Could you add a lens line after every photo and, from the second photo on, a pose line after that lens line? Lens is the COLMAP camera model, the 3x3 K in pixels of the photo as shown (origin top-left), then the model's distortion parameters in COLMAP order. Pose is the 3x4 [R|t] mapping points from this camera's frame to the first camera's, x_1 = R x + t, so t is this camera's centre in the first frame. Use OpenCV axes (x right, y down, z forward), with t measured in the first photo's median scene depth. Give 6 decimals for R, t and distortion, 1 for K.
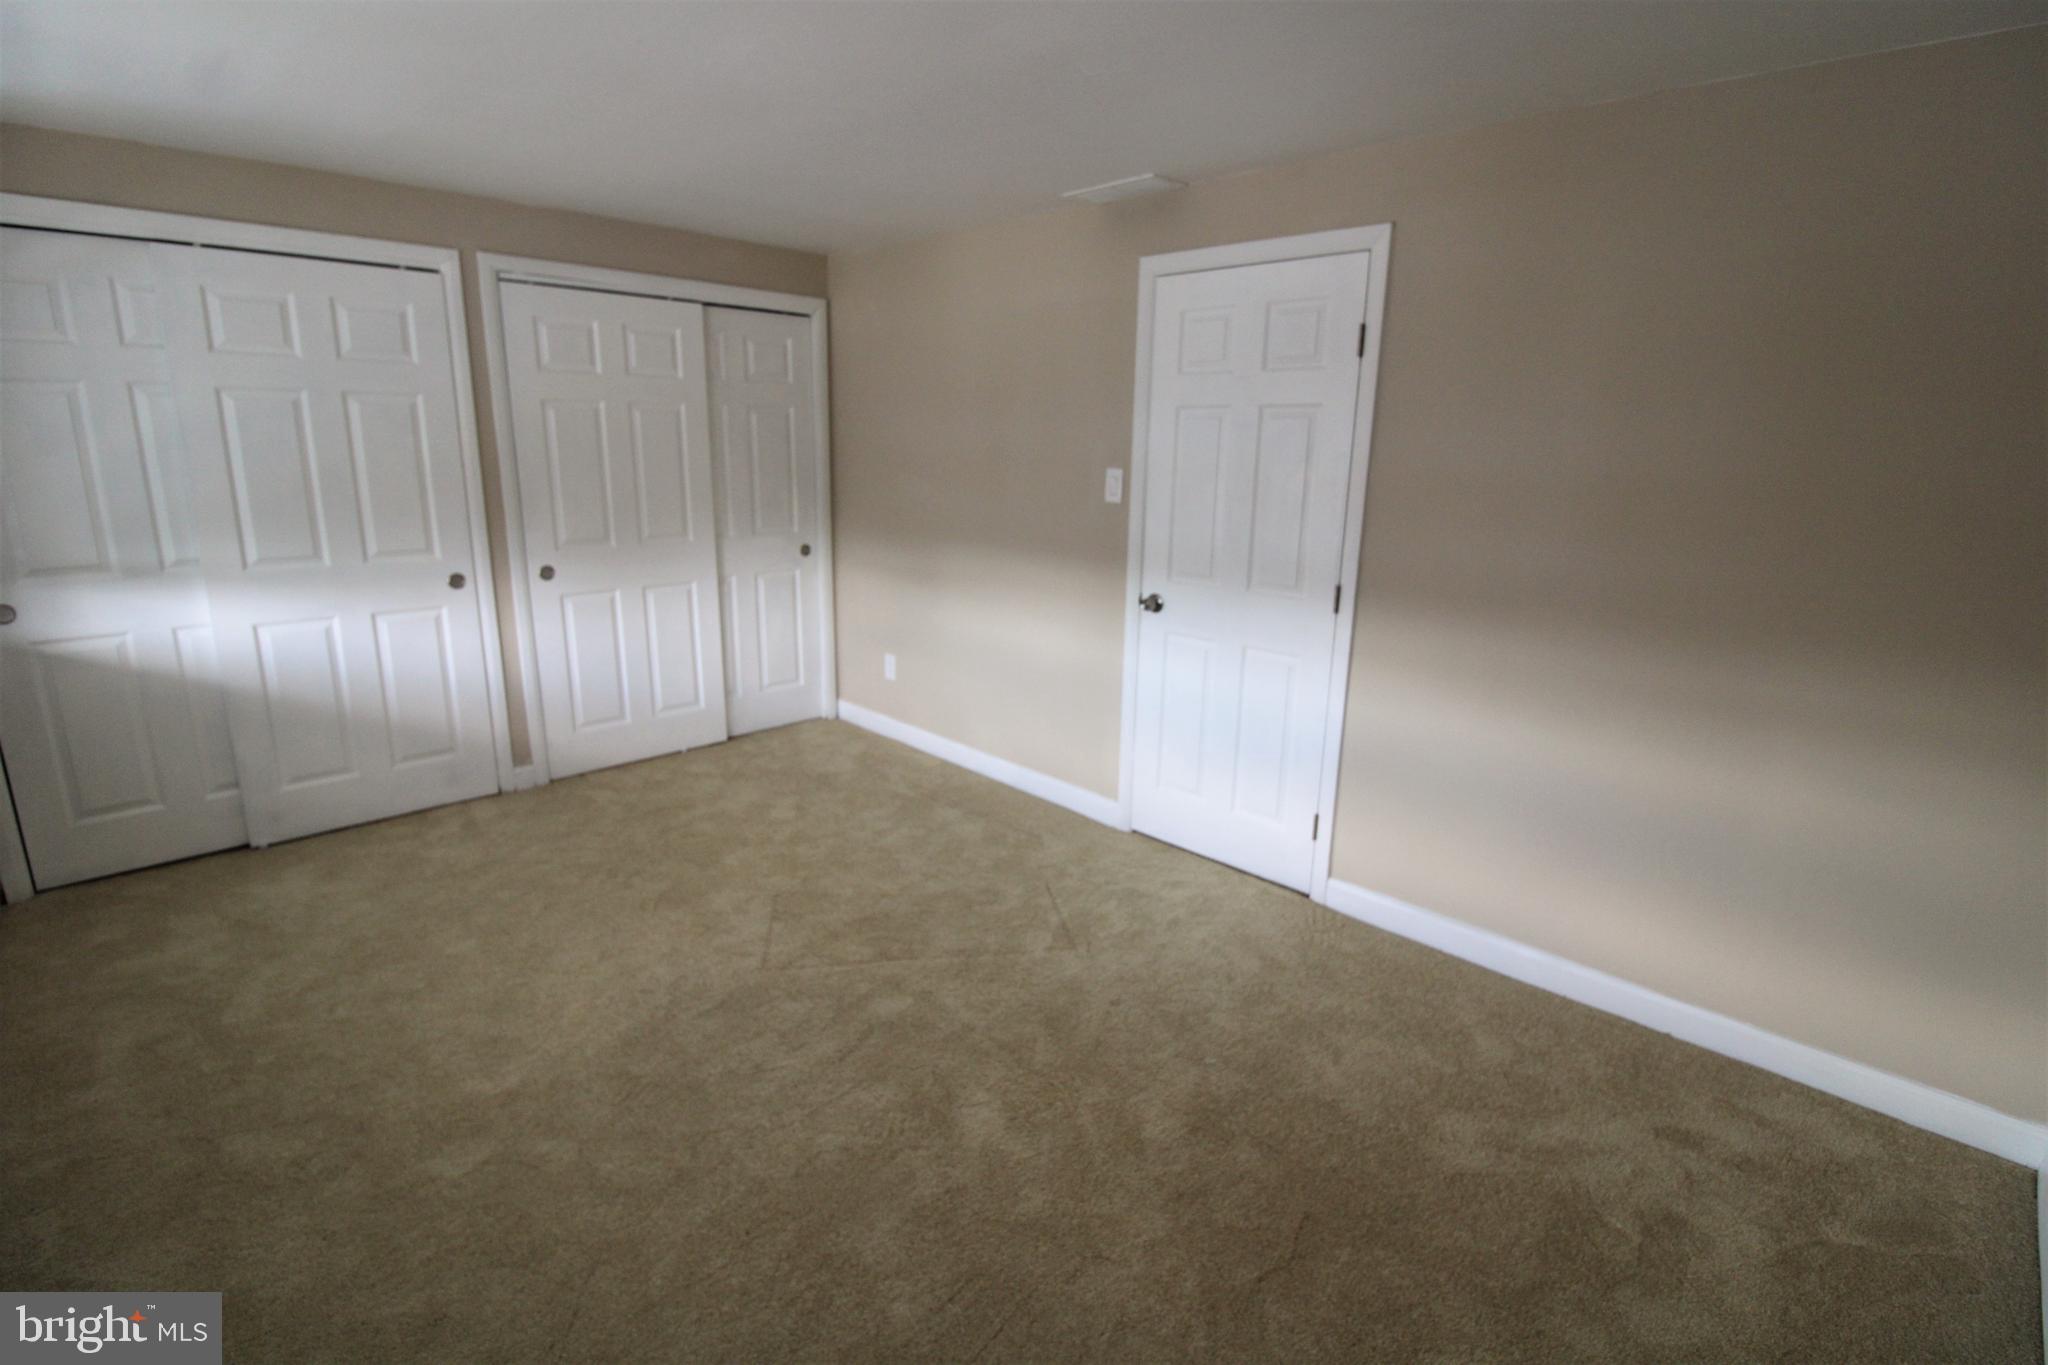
lens RADIAL K [[946.4, 0, 1018.5], [0, 946.4, 676.7], [0, 0, 1]] dist [-0.007739, -0.009608]
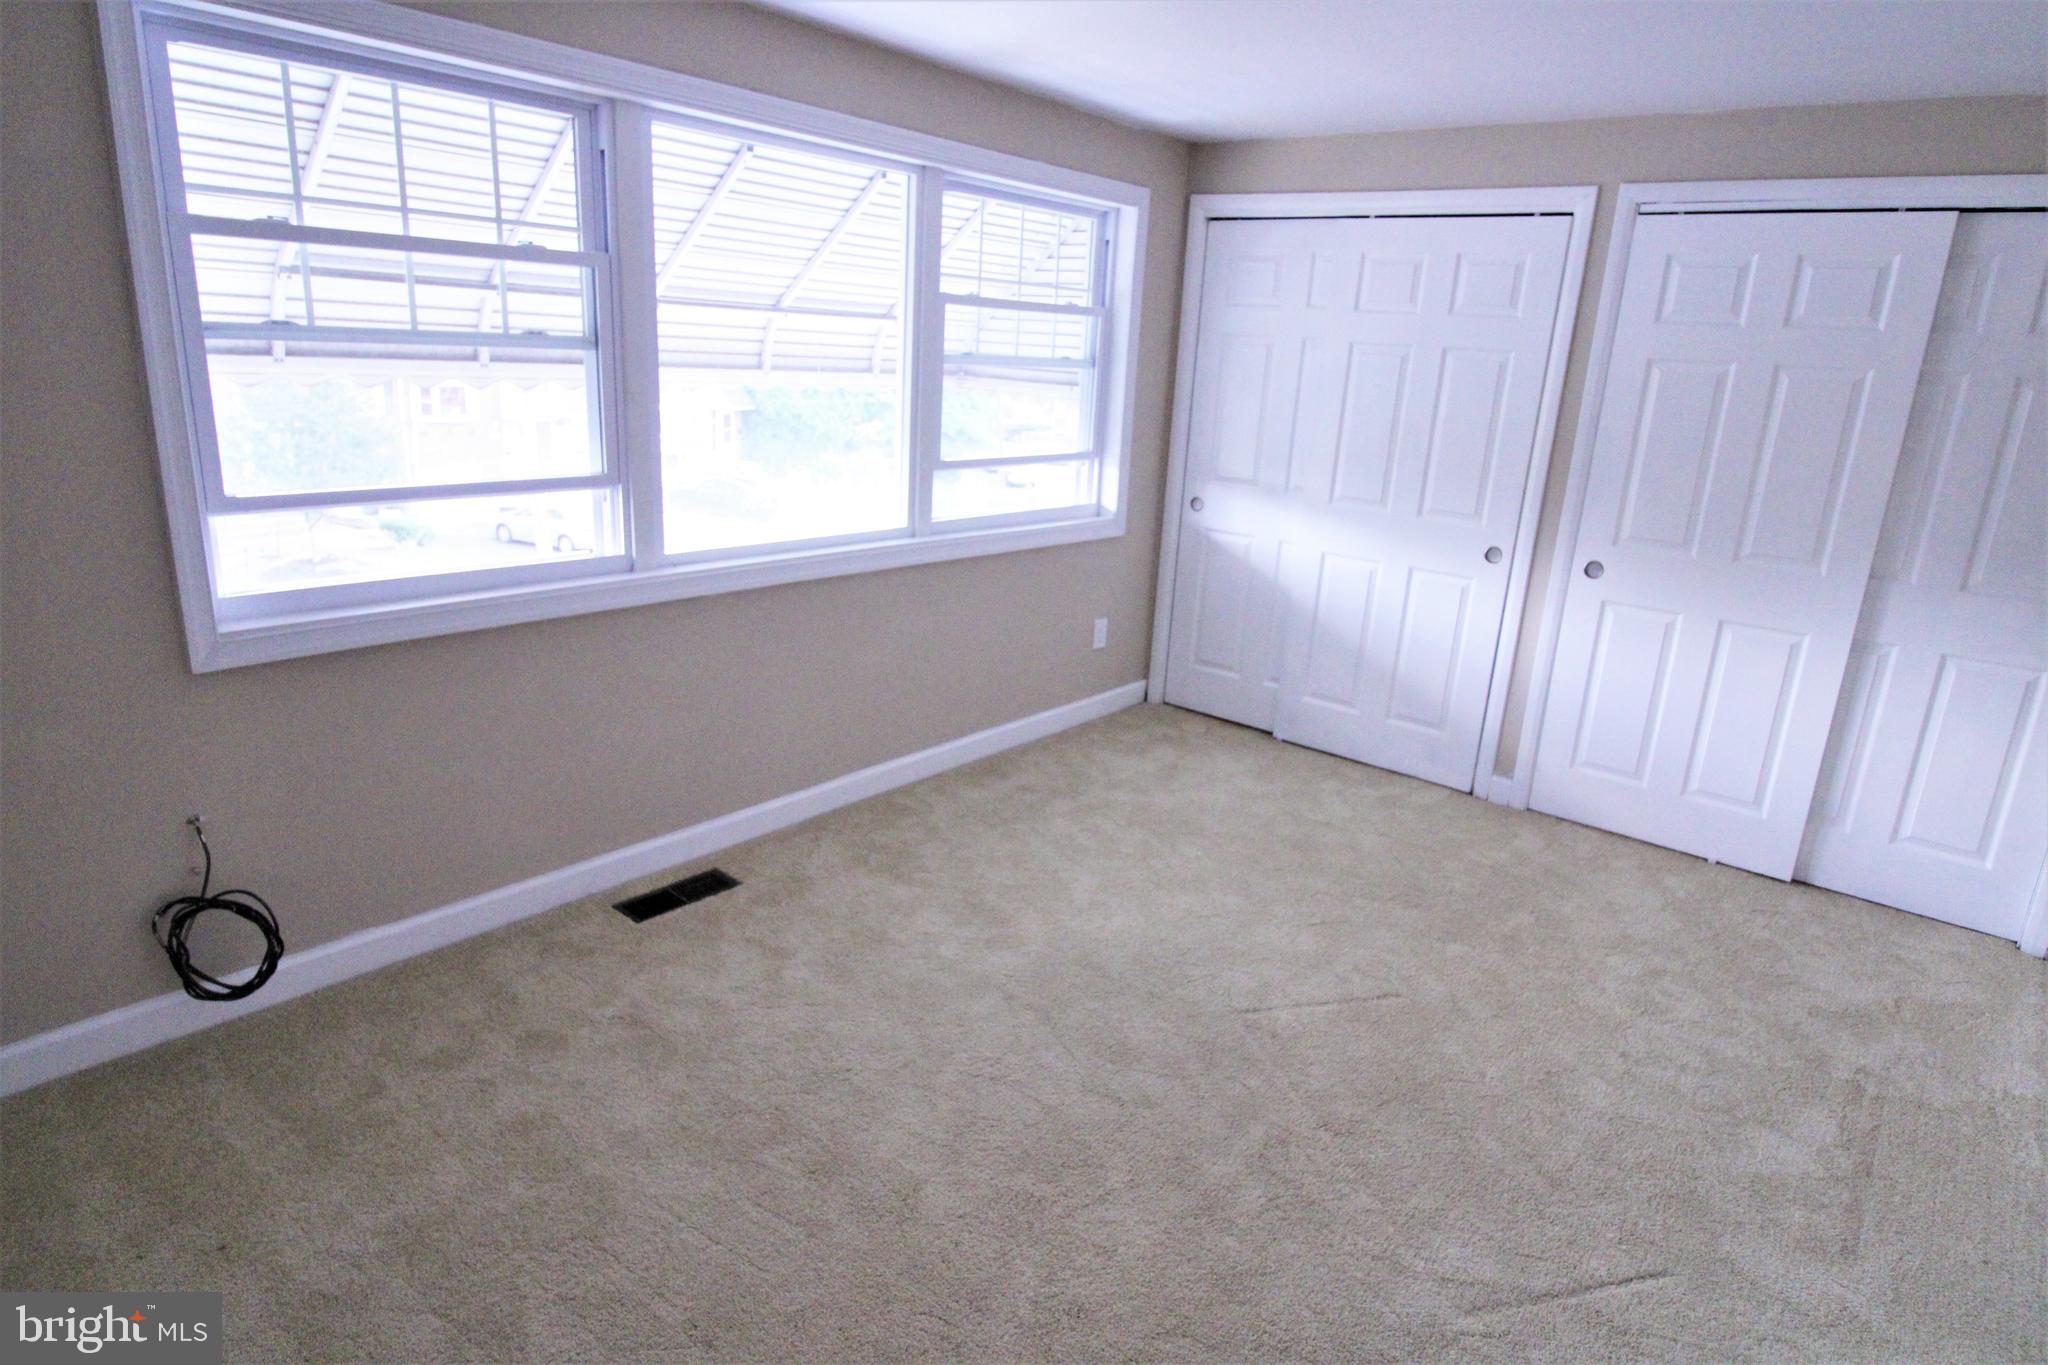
lens RADIAL K [[1116.8, 0, 1045.2], [0, 1116.8, 680.5], [0, 0, 1]] dist [-0.003185, -0.008207]
pose [[0.104111, 0.267019, -0.958051, 0.441156], [-0.301431, 0.926450, 0.225455, -0.103659], [0.947787, 0.265314, 0.176942, 0.436435]]
